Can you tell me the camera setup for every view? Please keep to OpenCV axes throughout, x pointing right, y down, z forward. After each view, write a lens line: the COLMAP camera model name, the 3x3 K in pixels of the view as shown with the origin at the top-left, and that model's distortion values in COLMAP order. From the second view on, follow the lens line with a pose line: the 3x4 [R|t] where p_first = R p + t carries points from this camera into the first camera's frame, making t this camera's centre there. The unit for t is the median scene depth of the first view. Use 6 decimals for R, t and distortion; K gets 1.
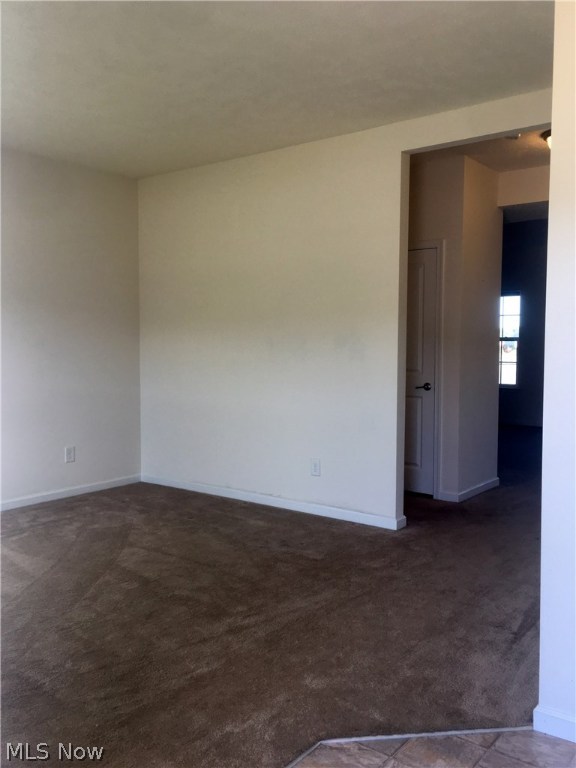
lens RADIAL K [[662.6, 0, 287.8], [0, 662.6, 385.6], [0, 0, 1]] dist [0.062205, -0.089152]
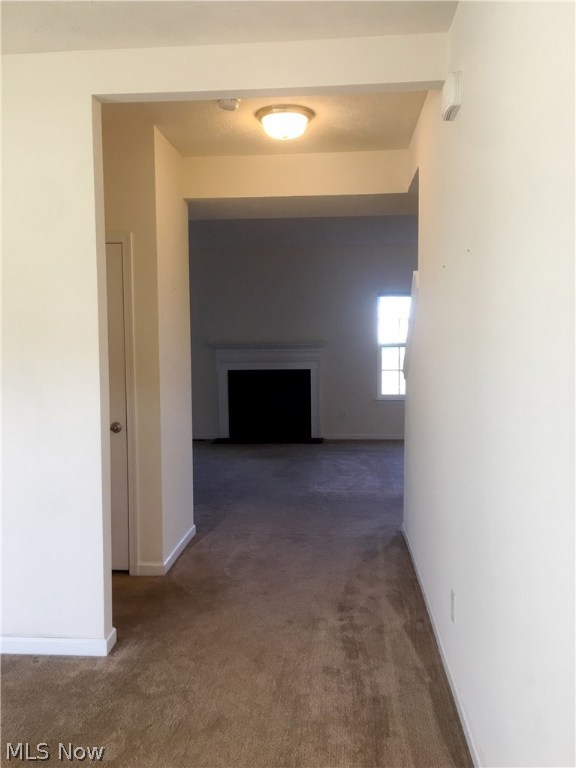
lens RADIAL K [[662.6, 0, 292.0], [0, 662.6, 379.9], [0, 0, 1]] dist [0.062205, -0.089152]
pose [[0.835441, -0.042238, 0.547955, -0.039768], [0.047015, 0.998880, 0.005314, -0.056581], [-0.547565, 0.021322, 0.836491, 0.319501]]
